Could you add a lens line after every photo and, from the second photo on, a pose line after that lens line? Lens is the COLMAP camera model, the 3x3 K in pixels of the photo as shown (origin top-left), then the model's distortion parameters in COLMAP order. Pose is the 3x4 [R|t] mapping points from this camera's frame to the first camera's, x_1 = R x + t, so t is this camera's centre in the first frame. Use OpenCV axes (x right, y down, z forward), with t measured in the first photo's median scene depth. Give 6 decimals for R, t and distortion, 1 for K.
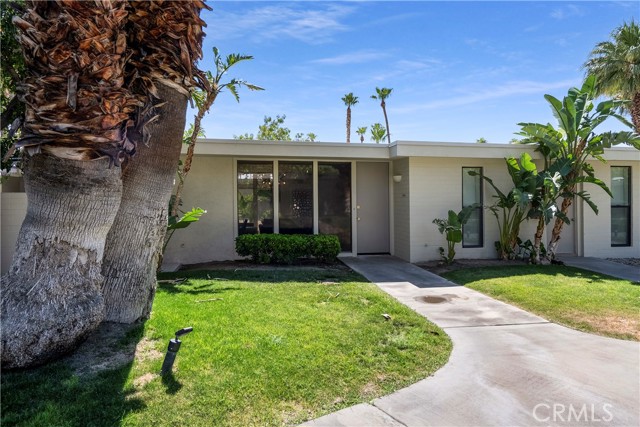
lens RADIAL K [[385.4, 0, 320.1], [0, 385.4, 199.8], [0, 0, 1]] dist [0.005255, 0.000296]
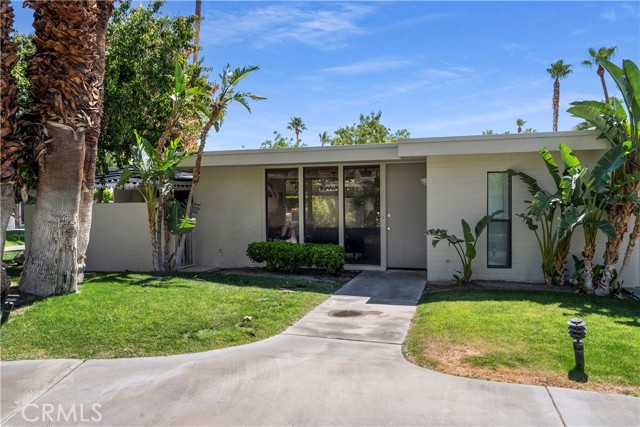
lens RADIAL K [[463.6, 0, 319.9], [0, 463.6, 214.4], [0, 0, 1]] dist [0.002120, 0.005850]
pose [[0.890009, 0.000377, -0.455943, 0.526821], [0.007242, 0.999862, 0.014965, 0.000007], [0.455886, -0.016621, 0.889883, -0.019784]]
